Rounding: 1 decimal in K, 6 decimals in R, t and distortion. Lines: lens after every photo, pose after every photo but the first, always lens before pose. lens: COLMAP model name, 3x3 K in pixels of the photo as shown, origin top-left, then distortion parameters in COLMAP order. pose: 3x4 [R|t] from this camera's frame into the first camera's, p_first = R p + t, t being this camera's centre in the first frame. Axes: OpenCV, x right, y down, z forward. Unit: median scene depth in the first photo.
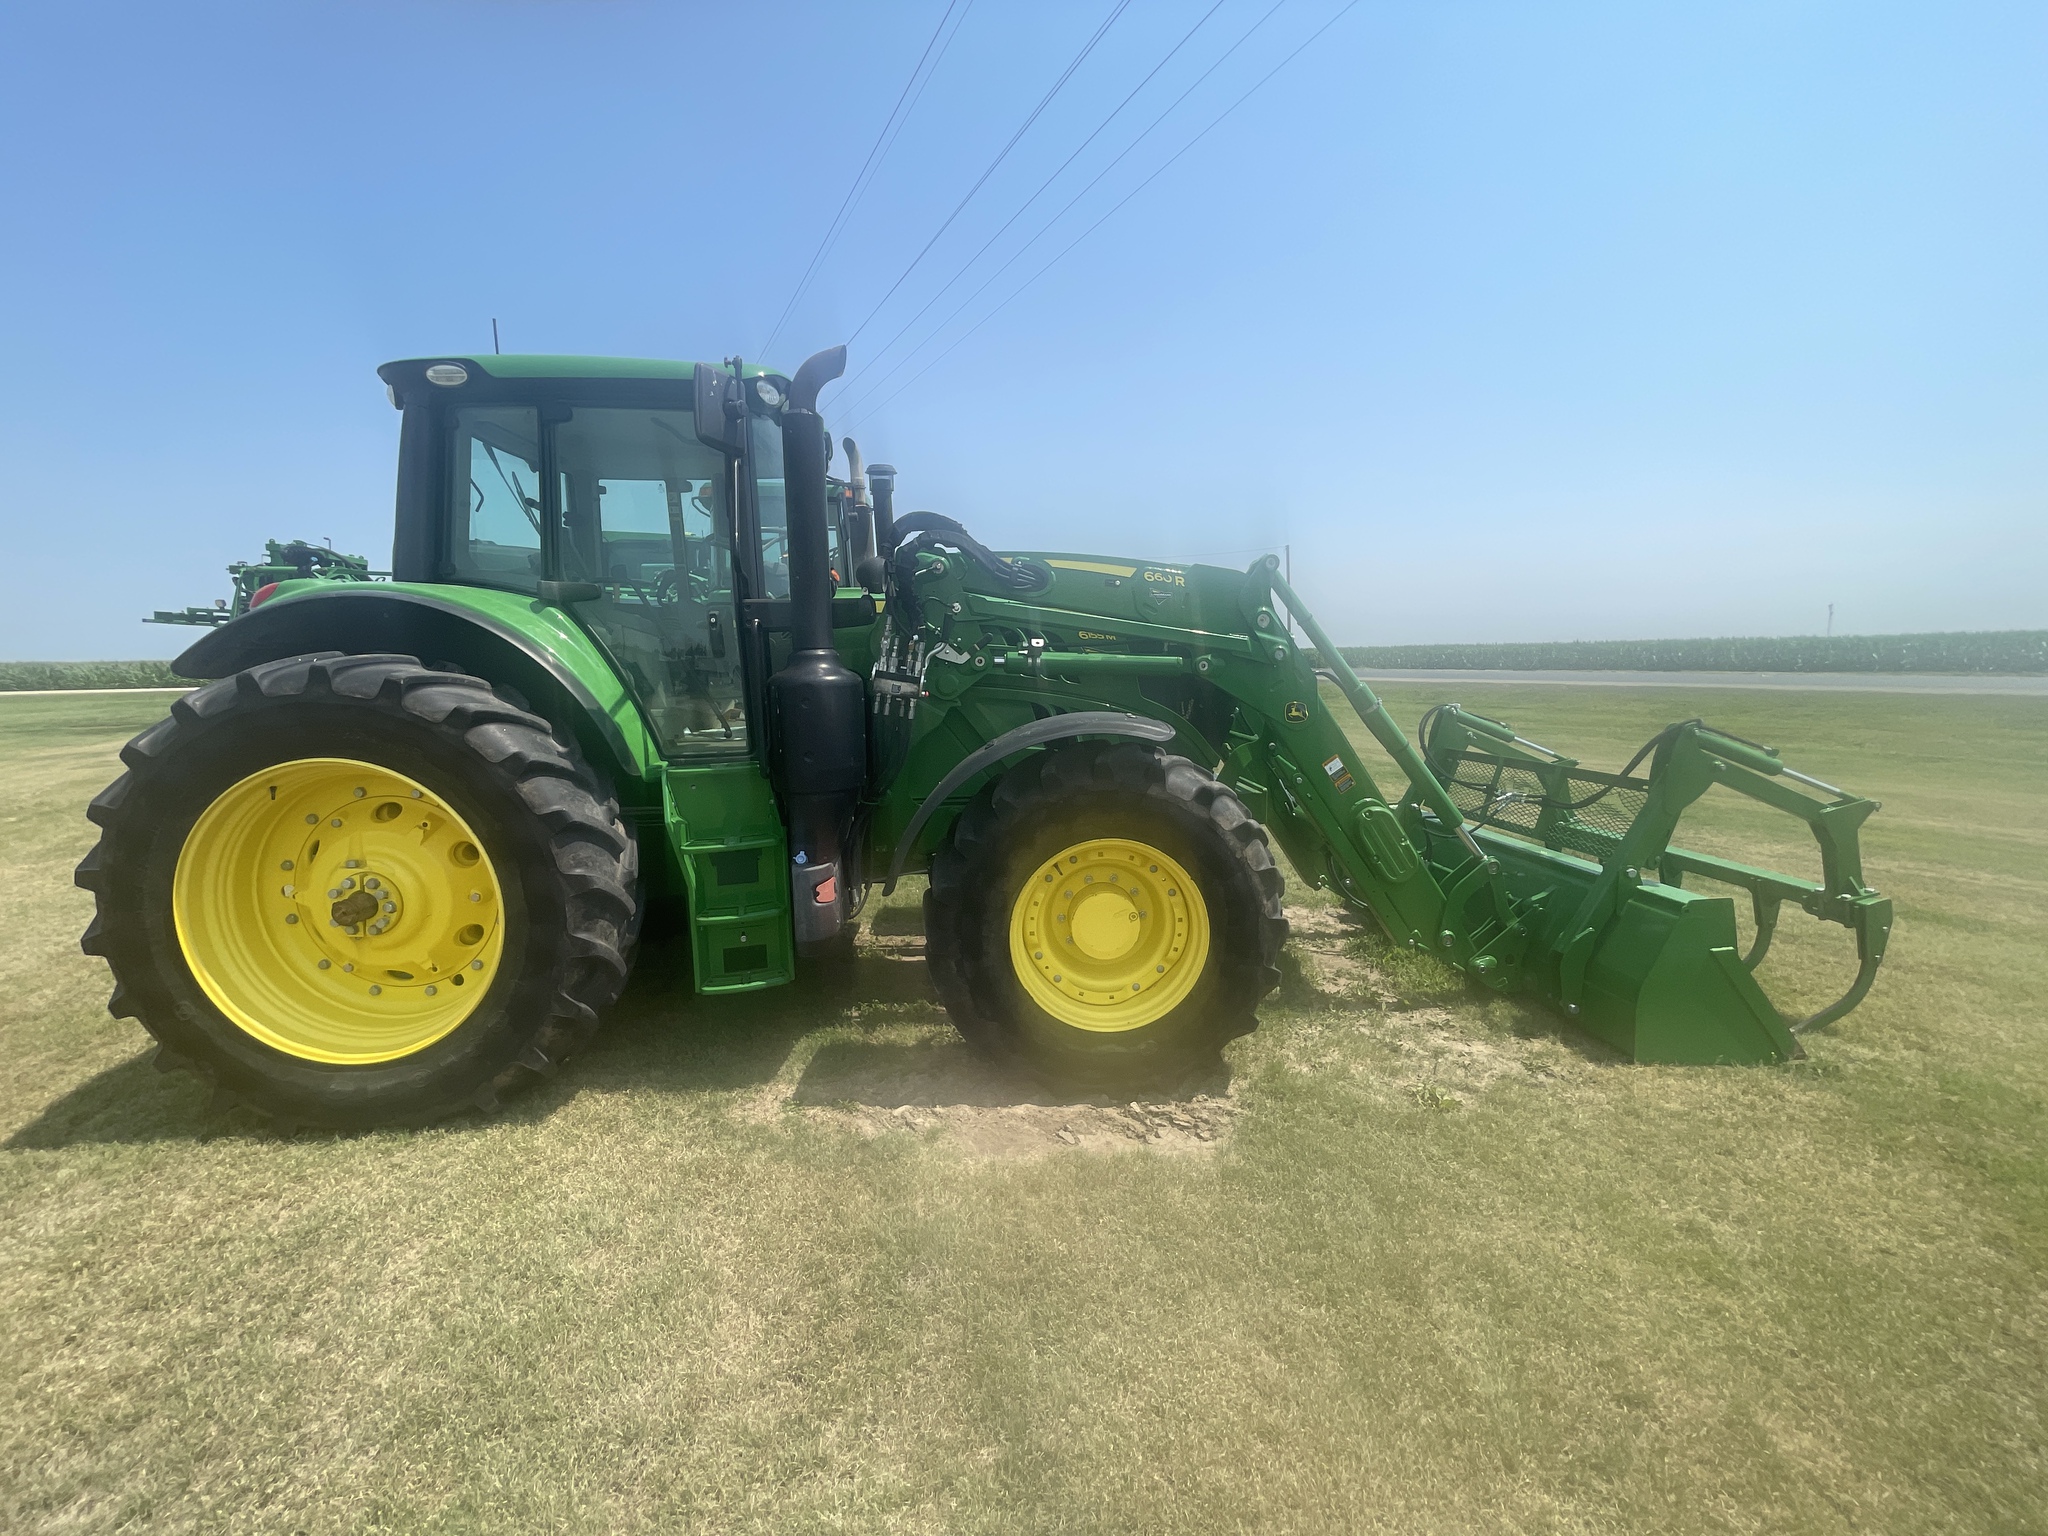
lens RADIAL K [[833.1, 0, 1025.1], [0, 833.1, 764.7], [0, 0, 1]] dist [-0.002851, -0.000353]
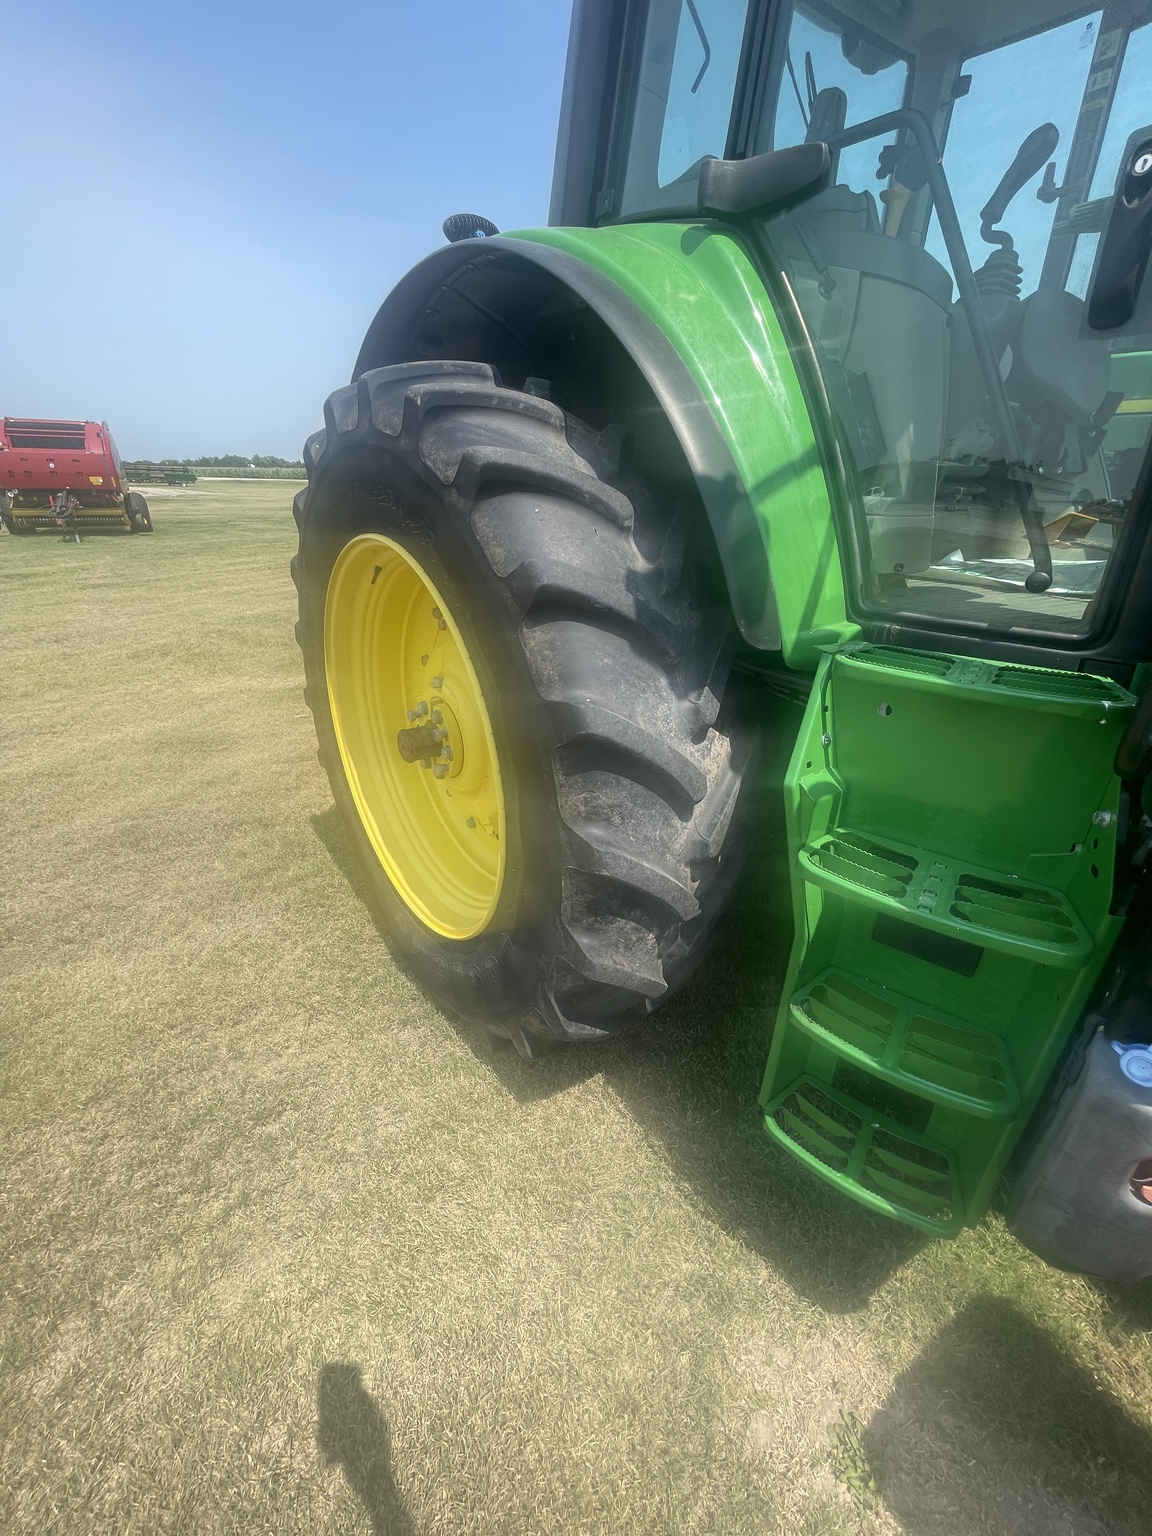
lens RADIAL K [[616.2, 0, 576.7], [0, 616.2, 773.7], [0, 0, 1]] dist [-0.000769, -0.000158]
pose [[0.574826, 0.377665, -0.725909, -0.267947], [-0.132047, 0.918306, 0.373199, -0.034904], [0.807551, -0.118671, 0.577736, 0.731154]]
